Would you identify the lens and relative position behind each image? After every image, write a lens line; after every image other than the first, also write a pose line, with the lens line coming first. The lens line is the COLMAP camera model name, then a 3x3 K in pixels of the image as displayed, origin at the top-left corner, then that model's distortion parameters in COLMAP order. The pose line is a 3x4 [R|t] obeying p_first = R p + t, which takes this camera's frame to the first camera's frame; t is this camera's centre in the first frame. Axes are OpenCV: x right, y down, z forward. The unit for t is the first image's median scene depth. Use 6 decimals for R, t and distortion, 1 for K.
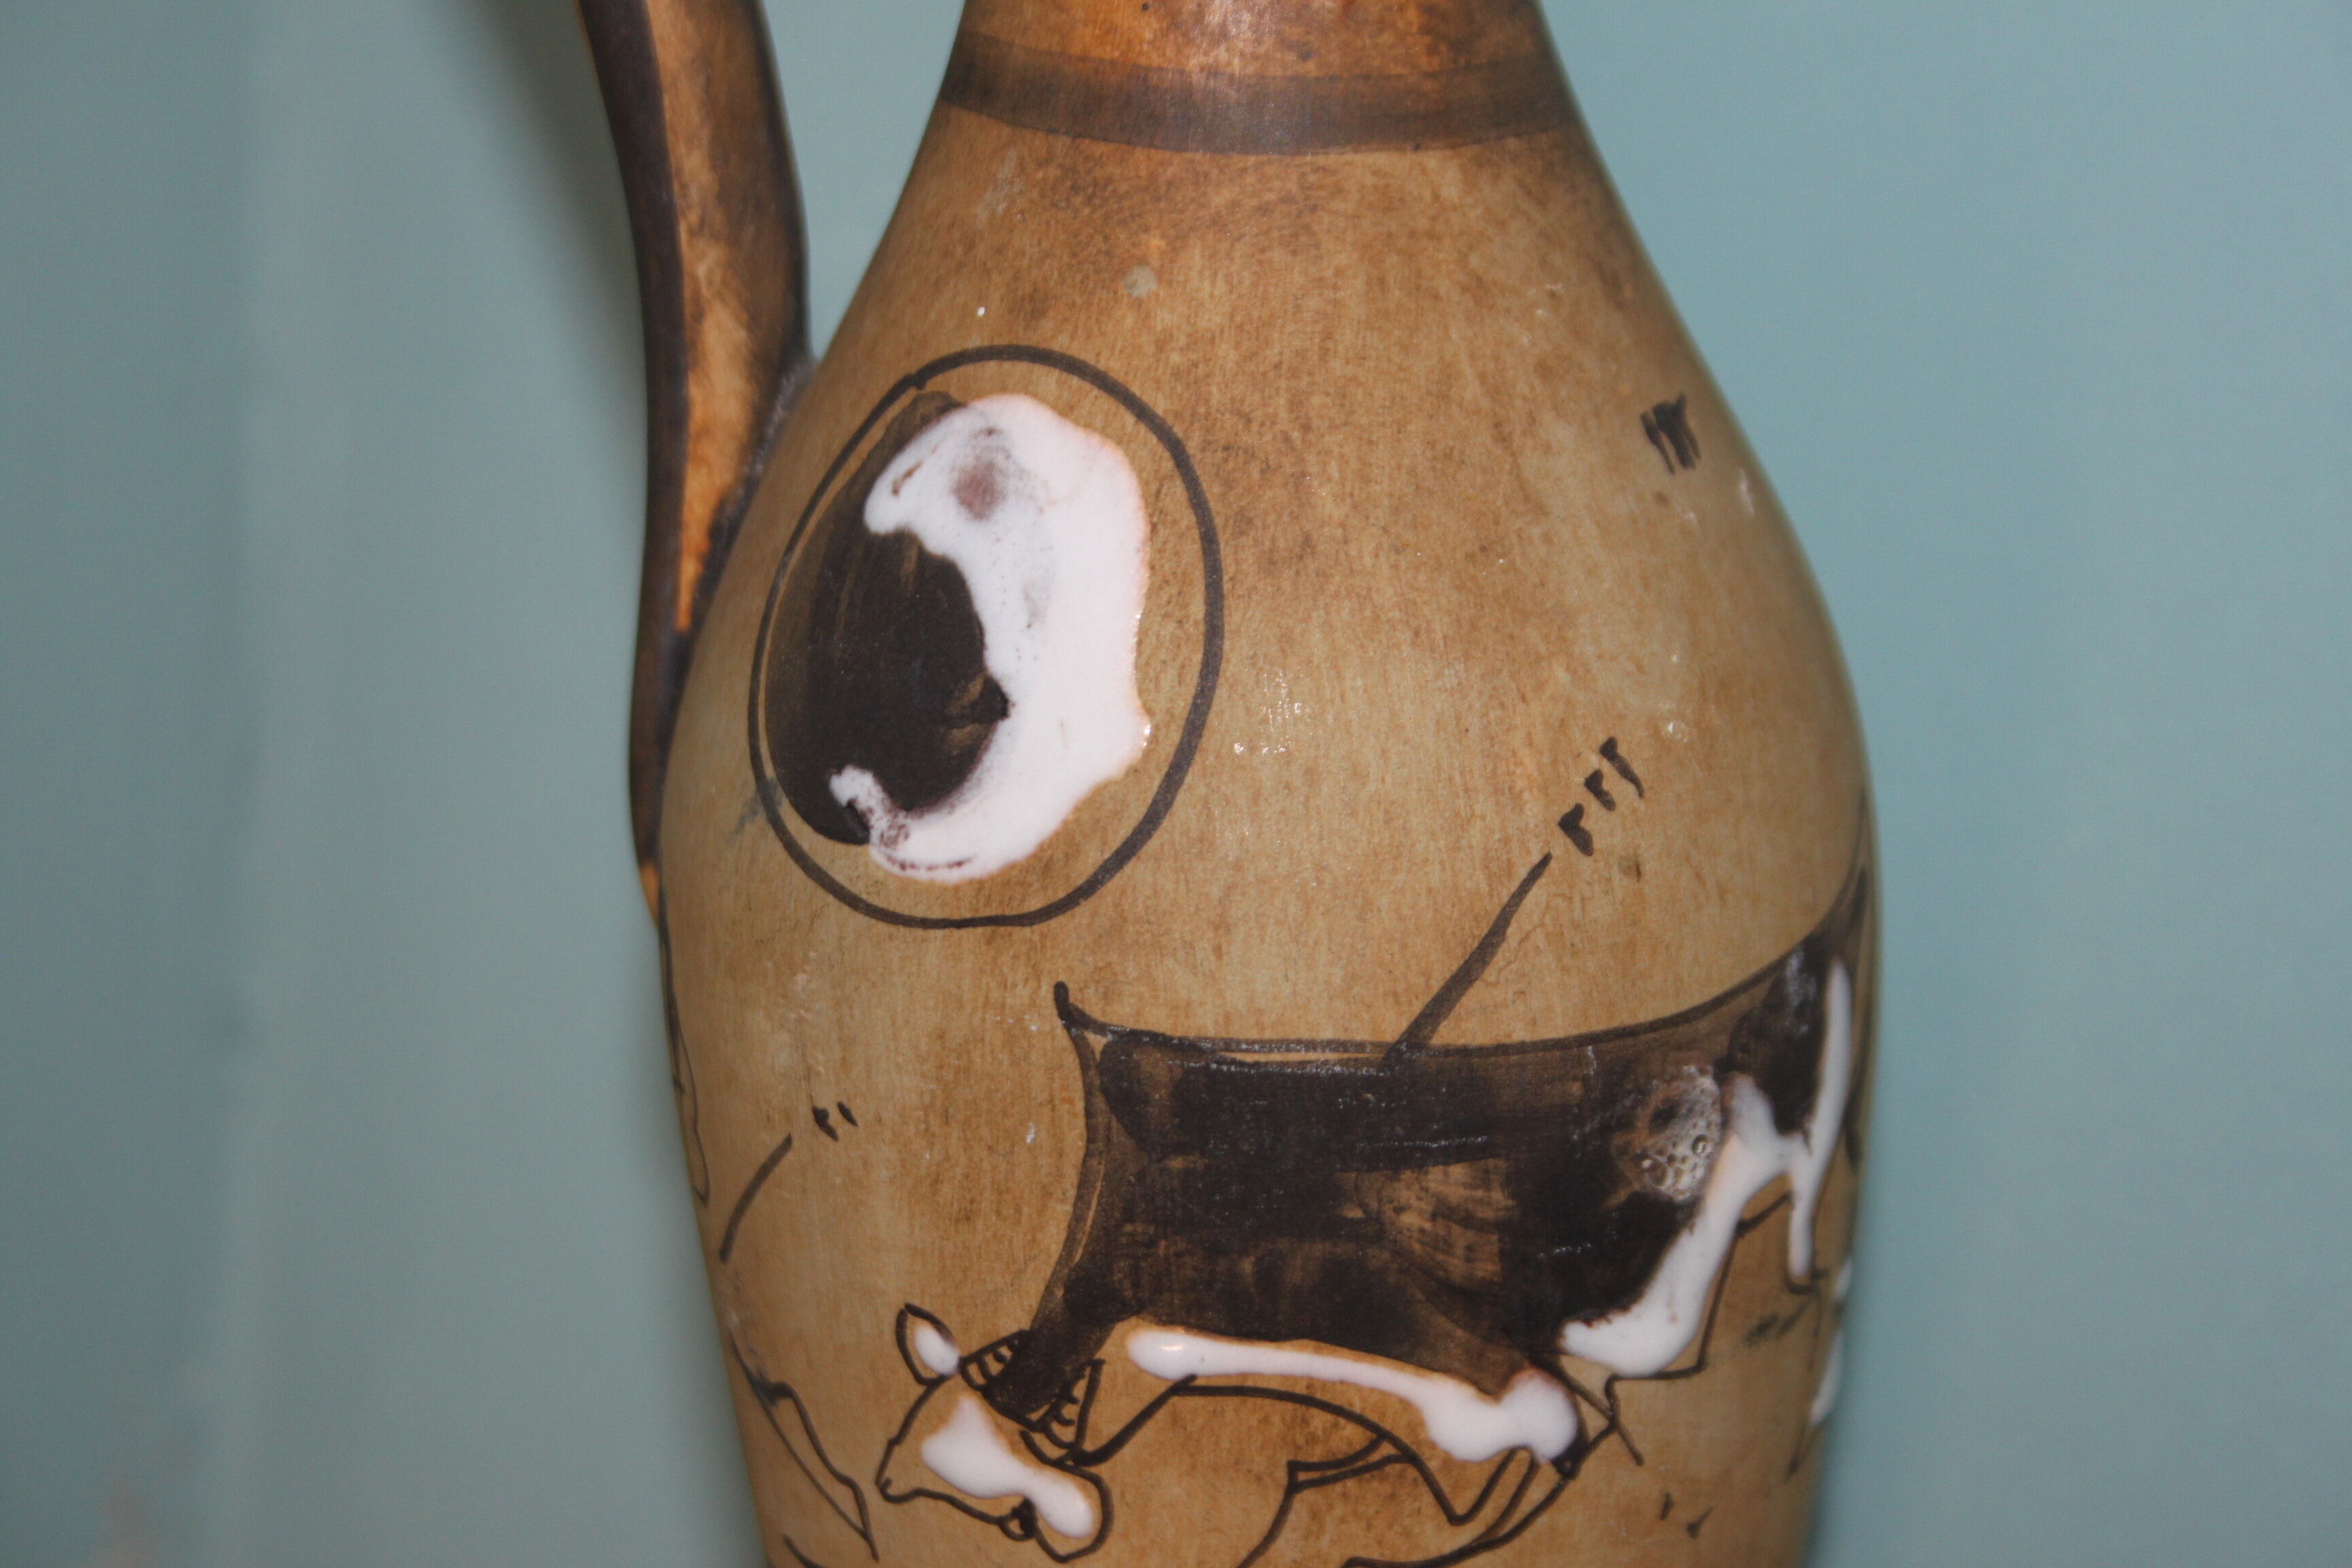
lens RADIAL K [[5690.7, 0, 1176.0], [0, 5690.7, 784.0], [0, 0, 1]] dist [0.117039, 0.266985]
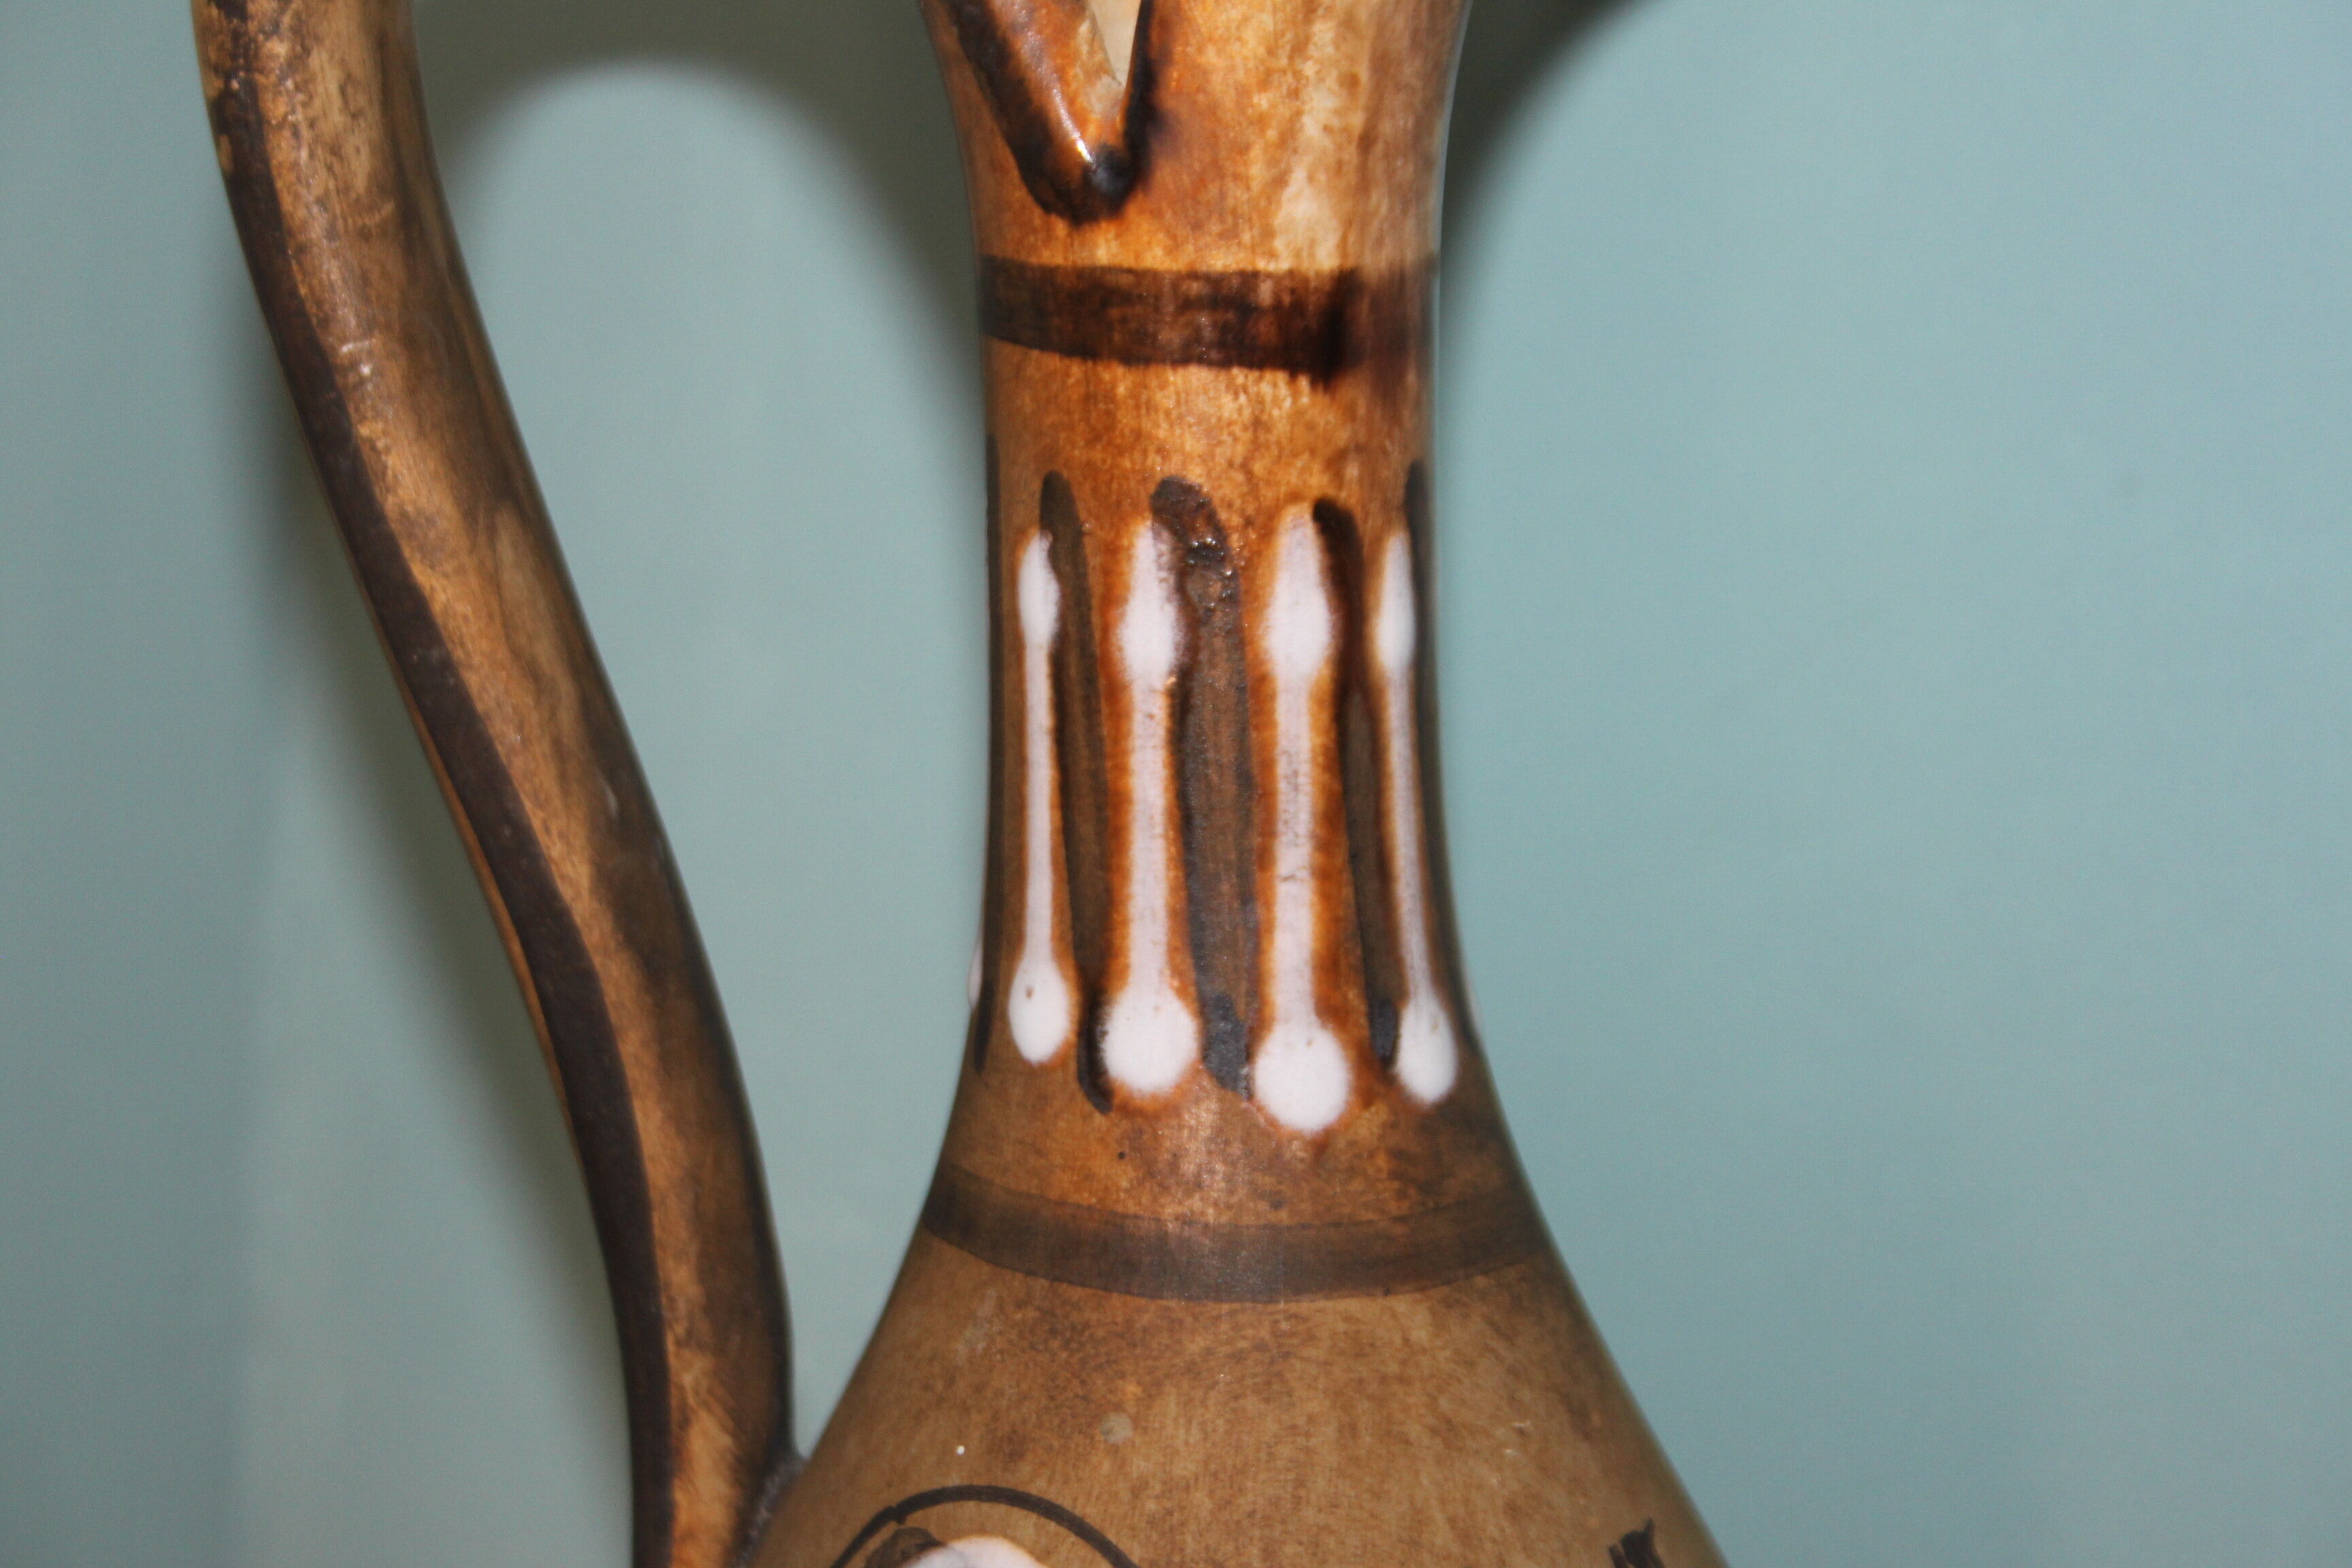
lens RADIAL K [[5690.7, 0, 1176.0], [0, 5690.7, 784.0], [0, 0, 1]] dist [0.117039, 0.266985]
pose [[1.000000, -0.000675, -0.000634, 0.005057], [0.000608, 0.995017, -0.099705, -0.099878], [0.000699, 0.099705, 0.995017, -0.026922]]
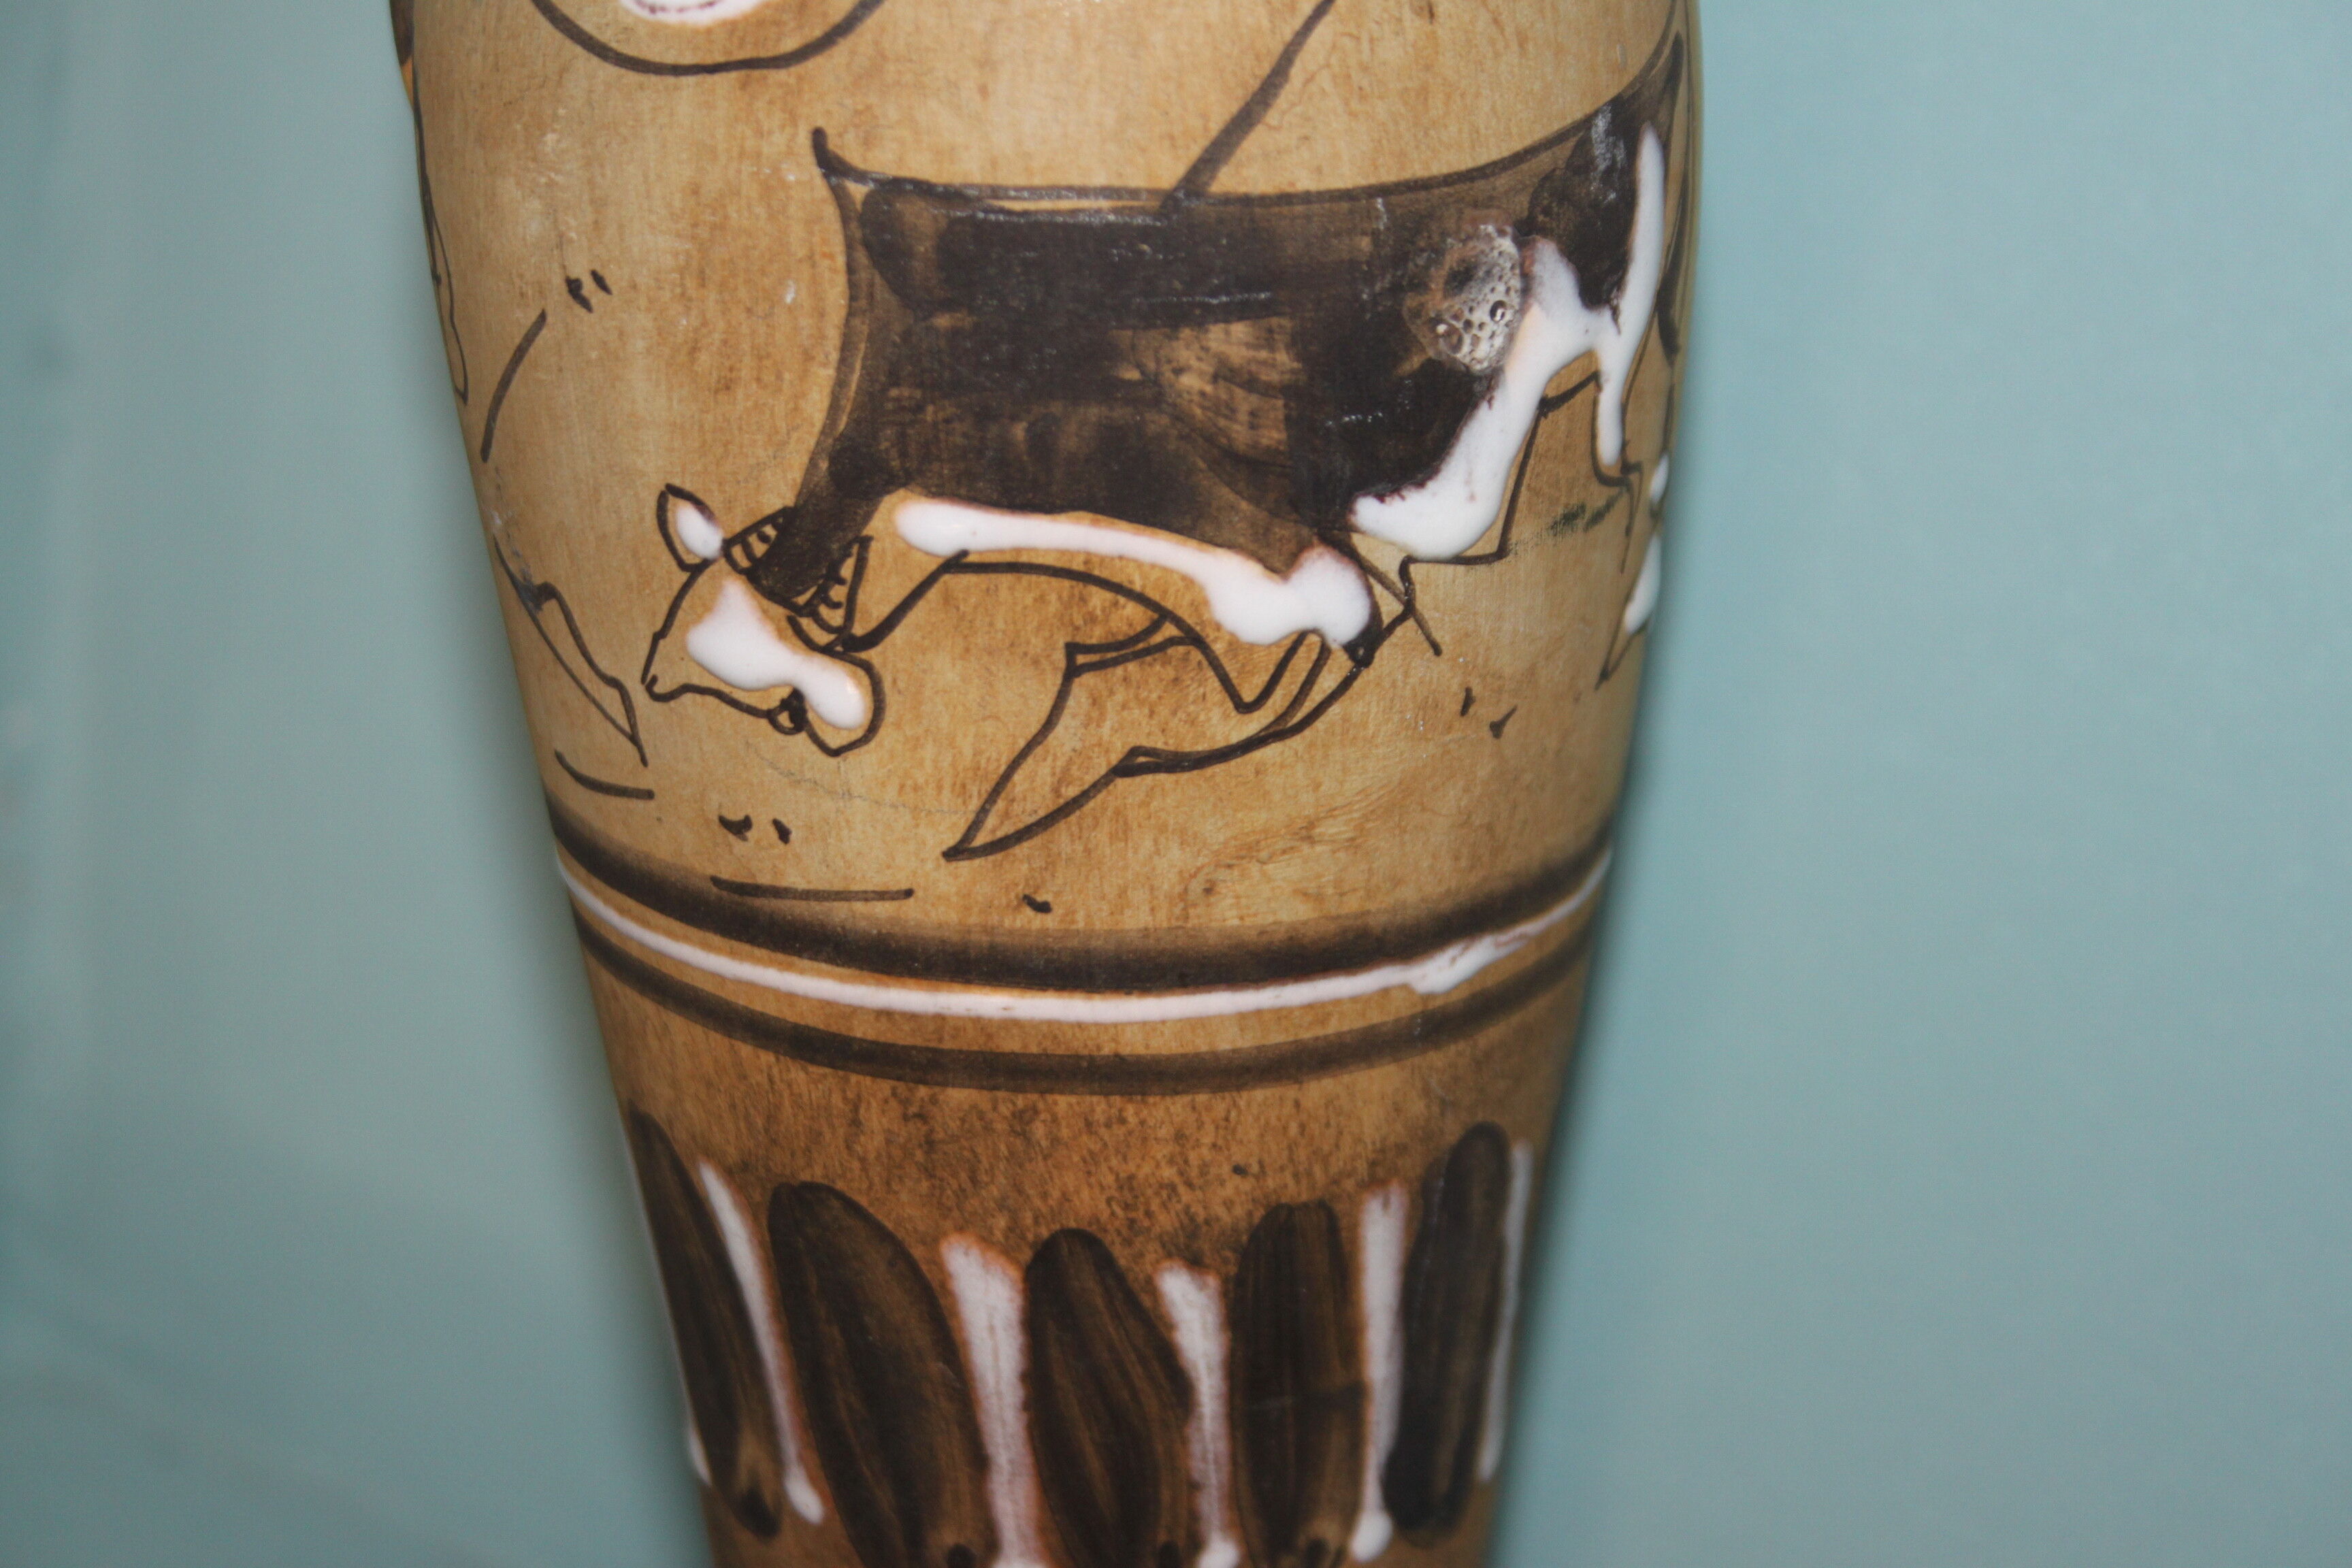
lens RADIAL K [[5690.7, 0, 1176.0], [0, 5690.7, 784.0], [0, 0, 1]] dist [0.117039, 0.266985]
pose [[0.999986, -0.003045, 0.004395, 0.034043], [0.002730, 0.997532, 0.070166, 0.076025], [-0.004597, -0.070153, 0.997526, 0.046953]]
